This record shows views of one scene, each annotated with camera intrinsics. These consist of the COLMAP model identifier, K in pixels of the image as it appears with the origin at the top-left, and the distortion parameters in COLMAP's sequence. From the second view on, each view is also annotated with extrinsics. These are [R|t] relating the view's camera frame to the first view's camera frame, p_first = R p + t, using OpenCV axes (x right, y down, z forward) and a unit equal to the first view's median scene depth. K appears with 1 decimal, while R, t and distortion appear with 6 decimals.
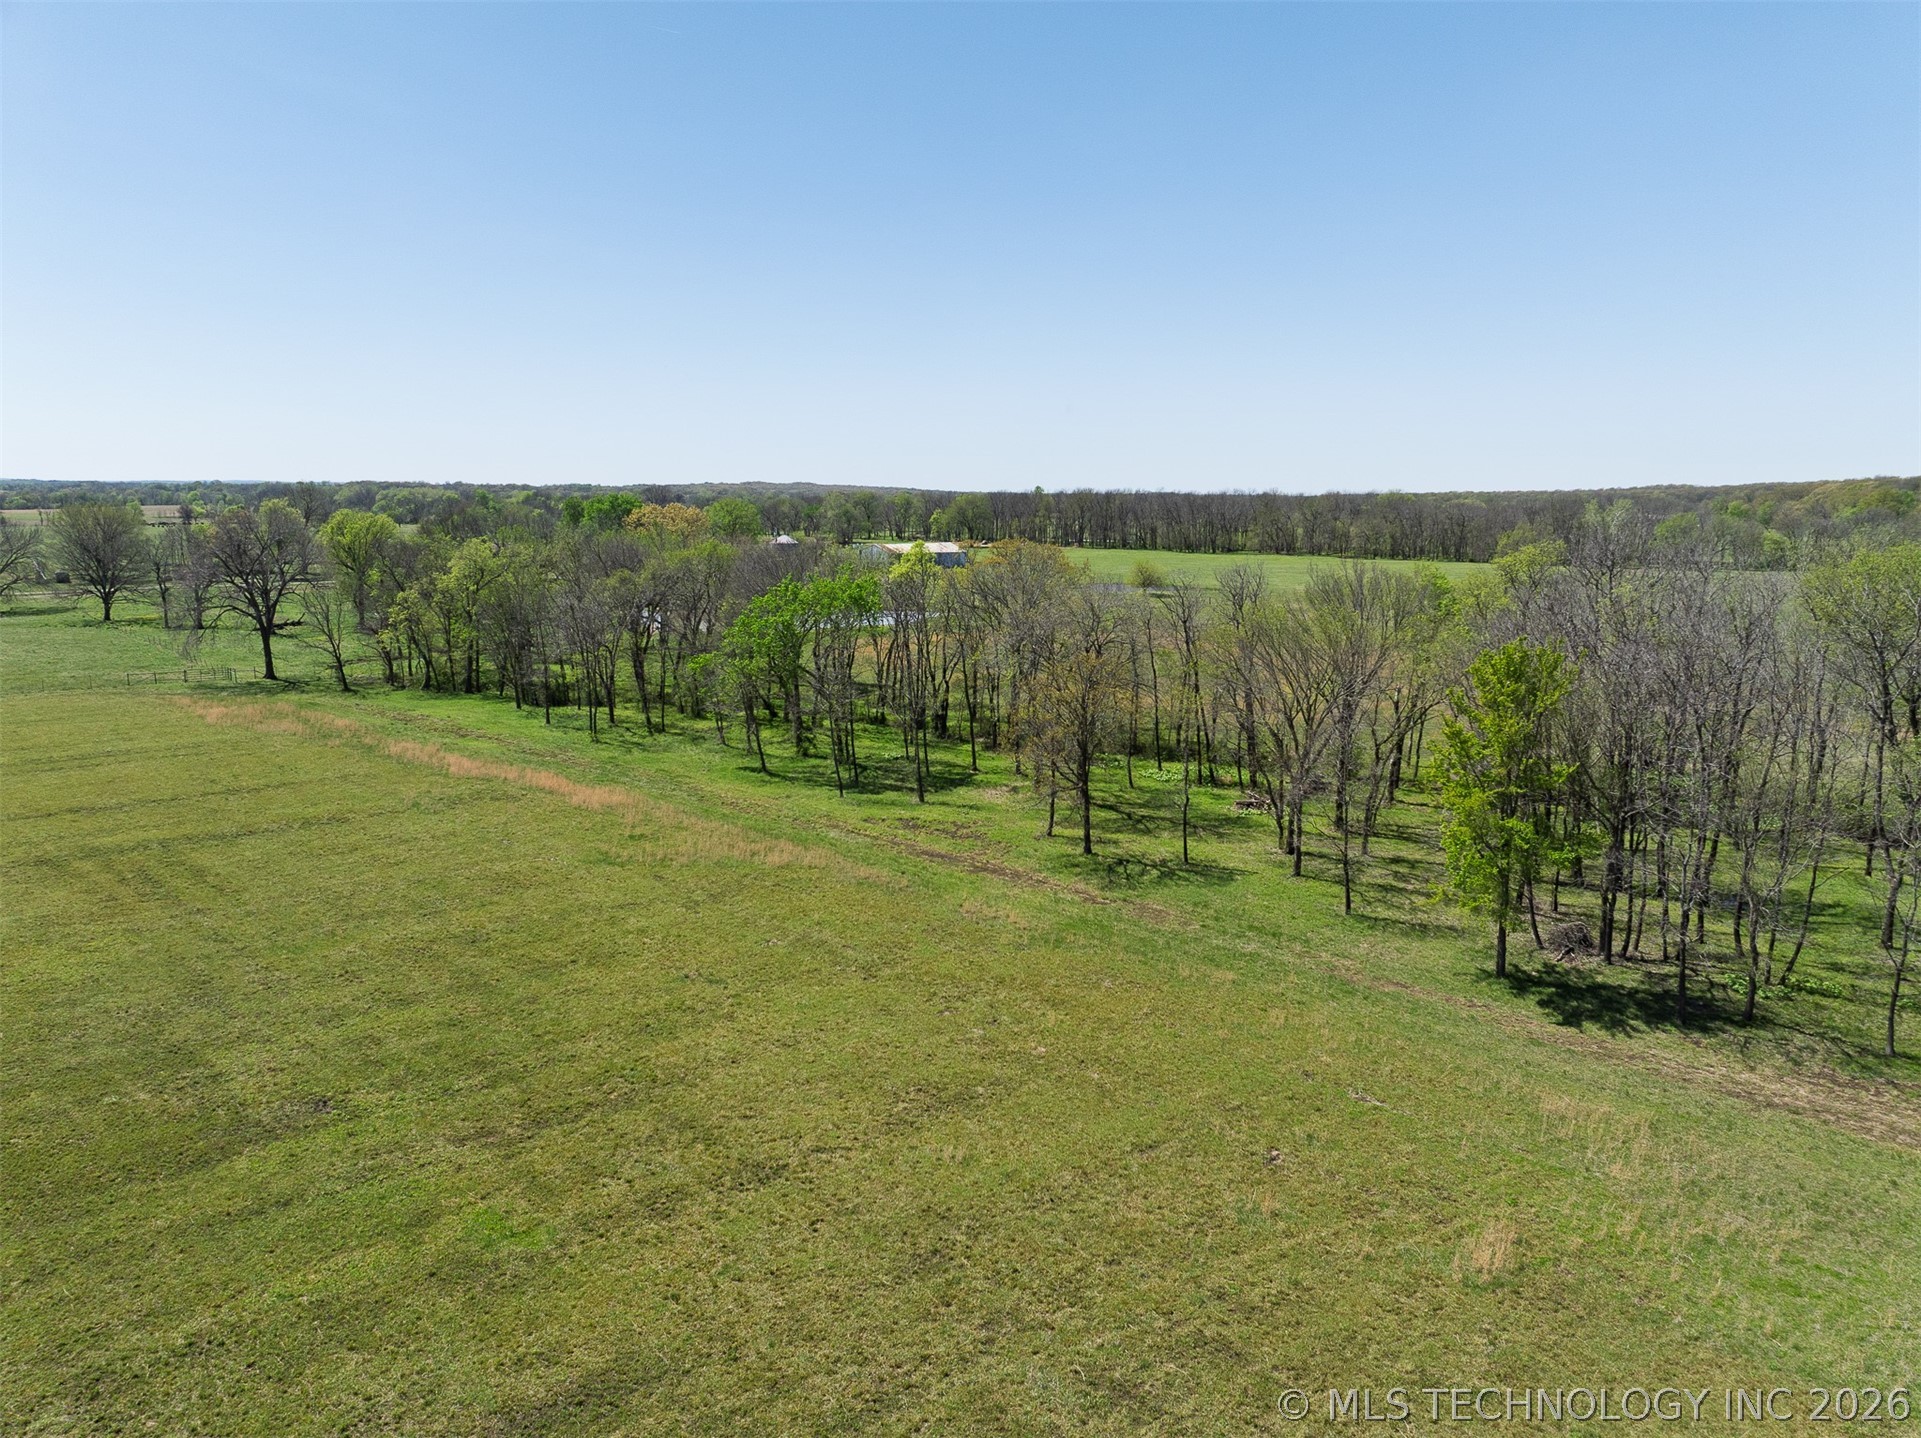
lens RADIAL K [[1345.6, 0, 959.1], [0, 1345.6, 711.0], [0, 0, 1]] dist [-0.036188, -0.000037]
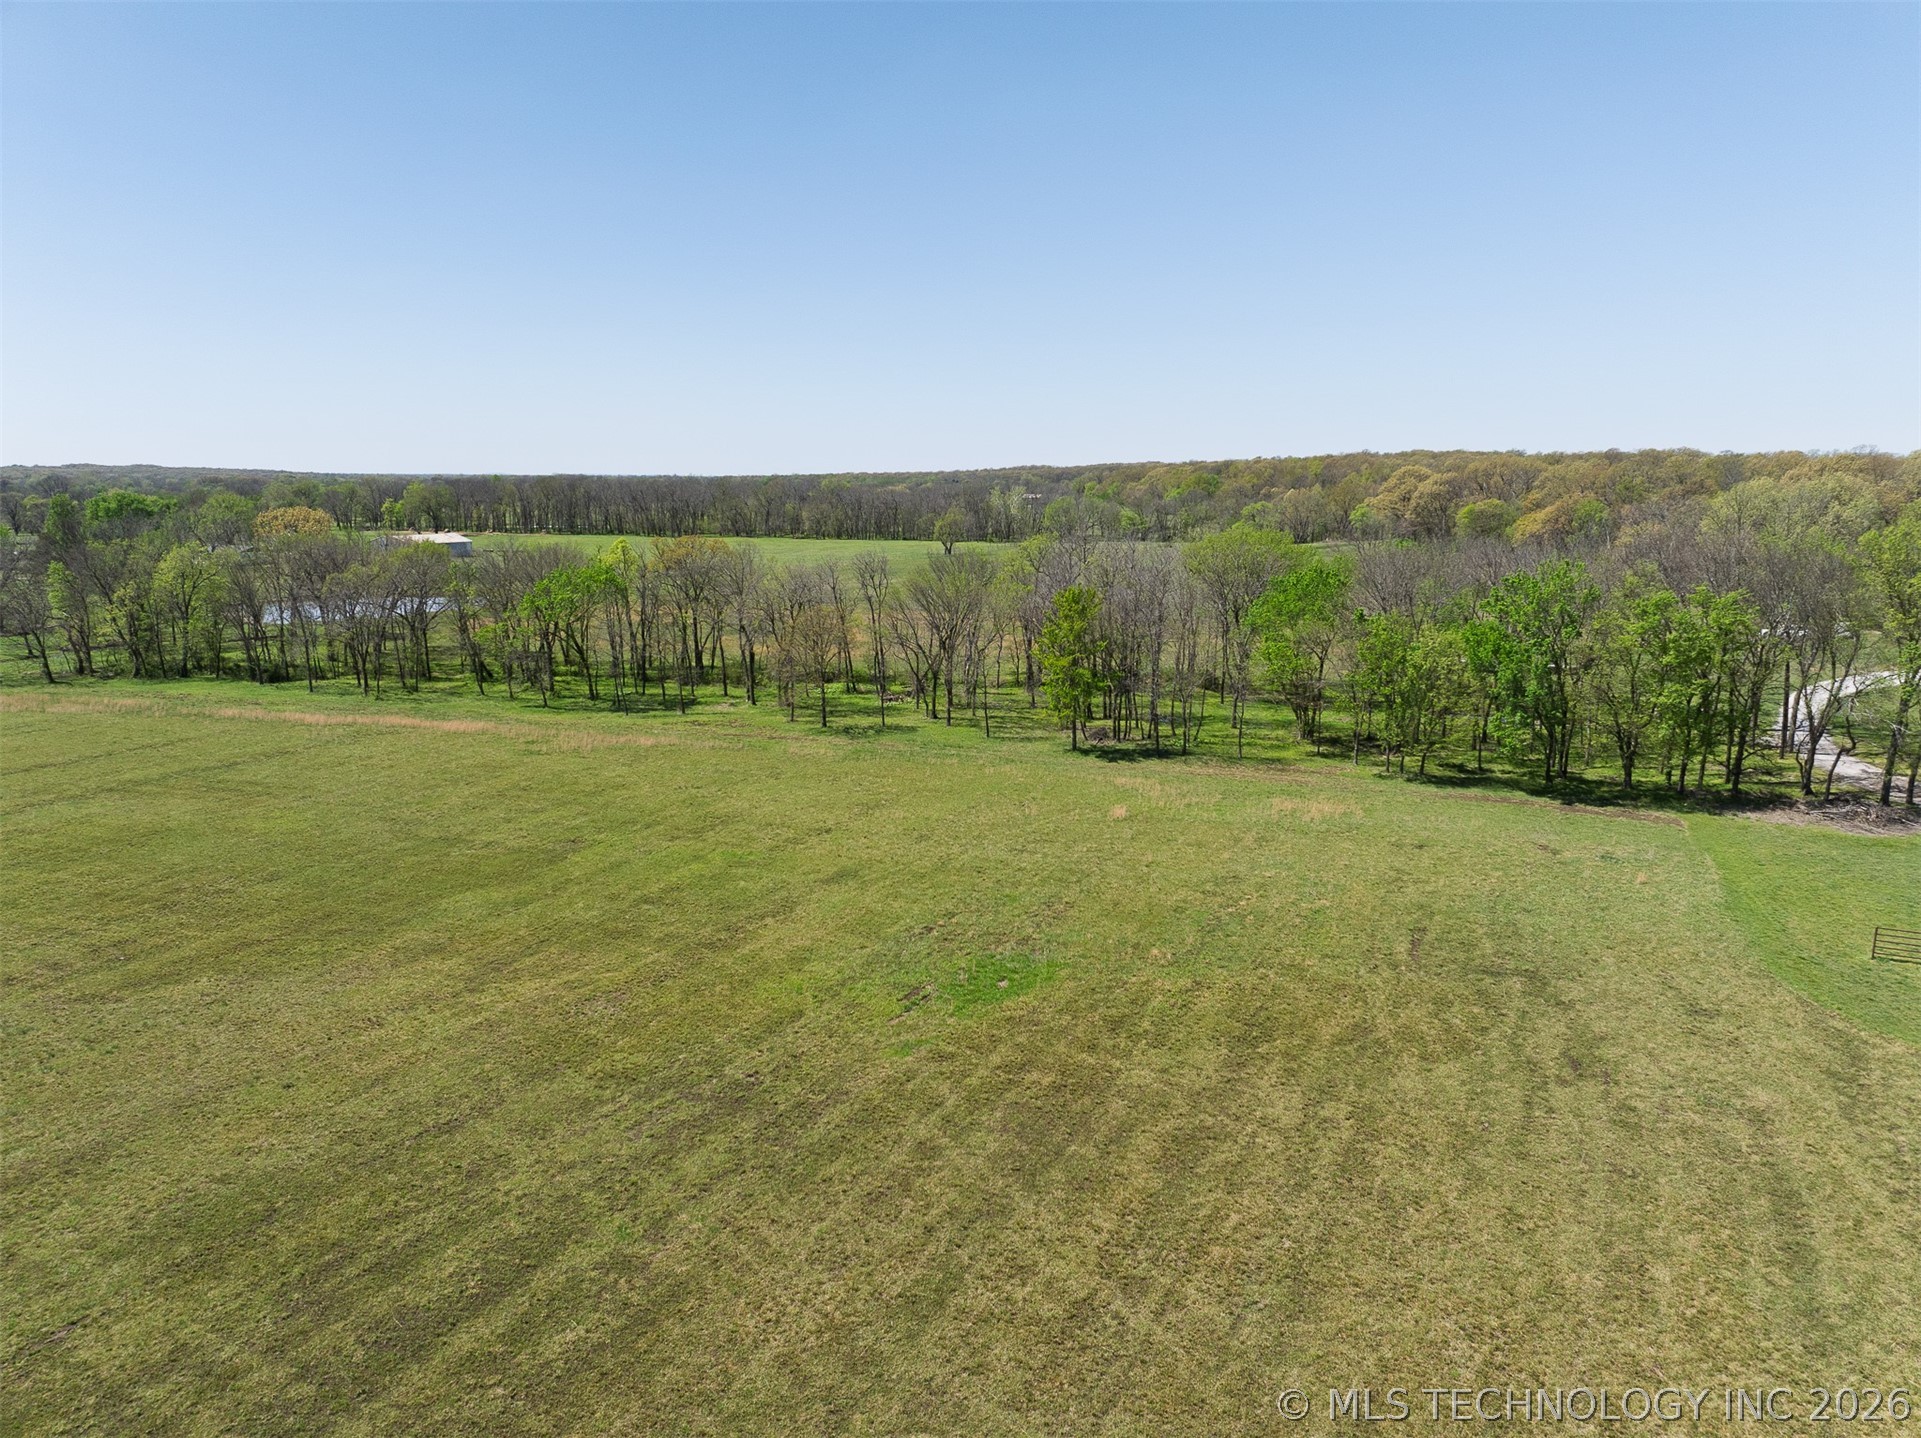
lens RADIAL K [[1345.6, 0, 960.9], [0, 1345.6, 722.0], [0, 0, 1]] dist [-0.036188, -0.000037]
pose [[0.906592, -0.076239, 0.415064, -0.289382], [0.066903, 0.997073, 0.037013, 0.032907], [-0.416671, -0.005786, 0.909039, -0.380595]]
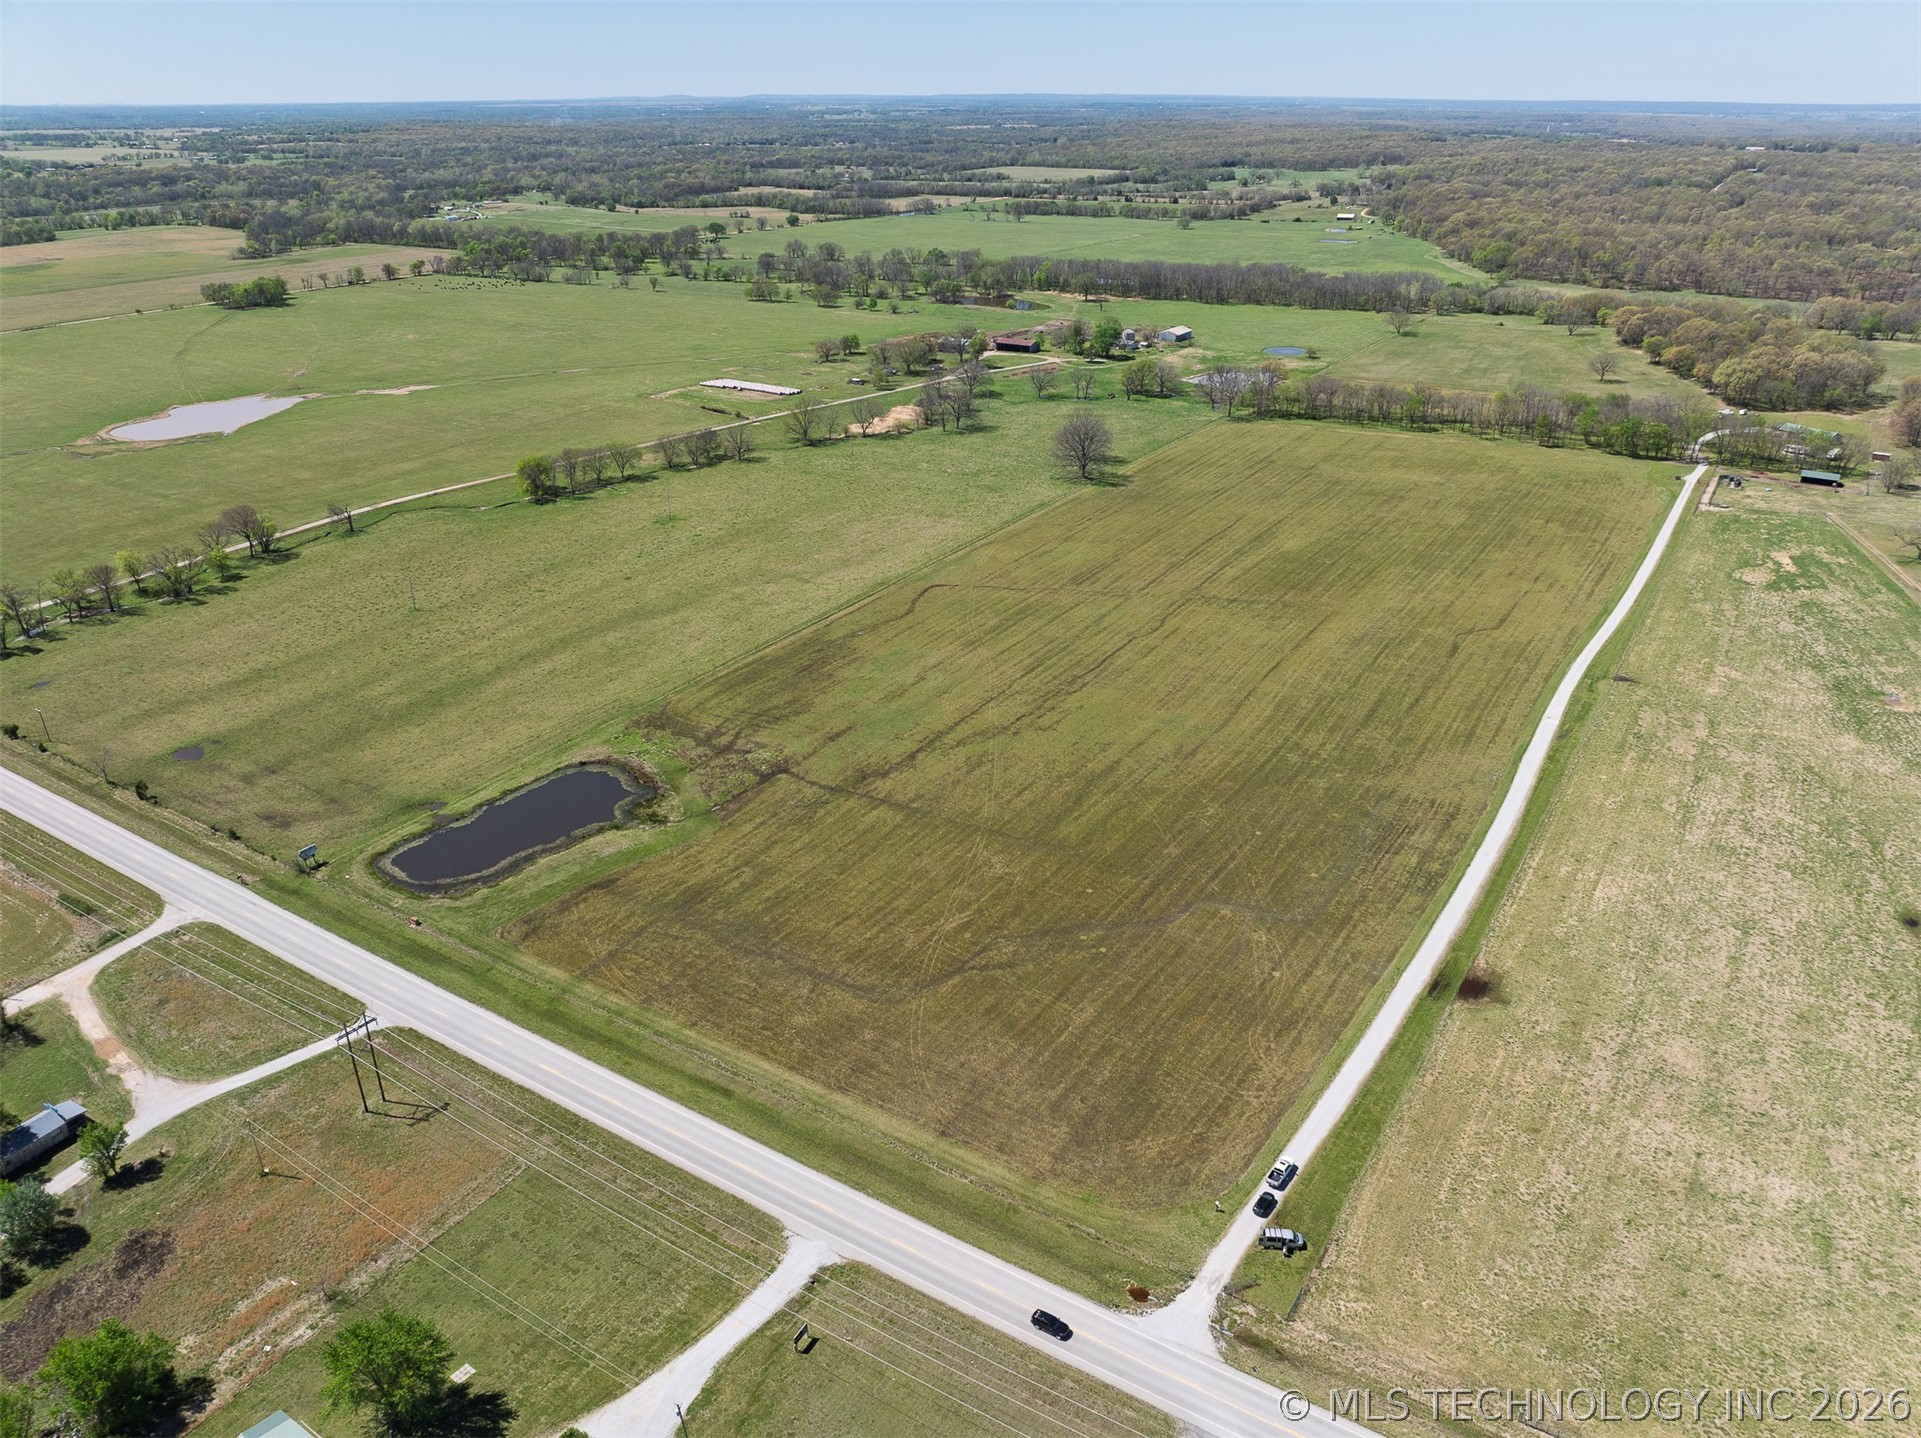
lens RADIAL K [[1345.6, 0, 965.8], [0, 1345.6, 710.8], [0, 0, 1]] dist [-0.036188, -0.000037]
pose [[0.953775, -0.135173, 0.268405, -3.377332], [0.057579, 0.958781, 0.278252, -0.473284], [-0.294953, -0.249936, 0.922244, -3.789485]]
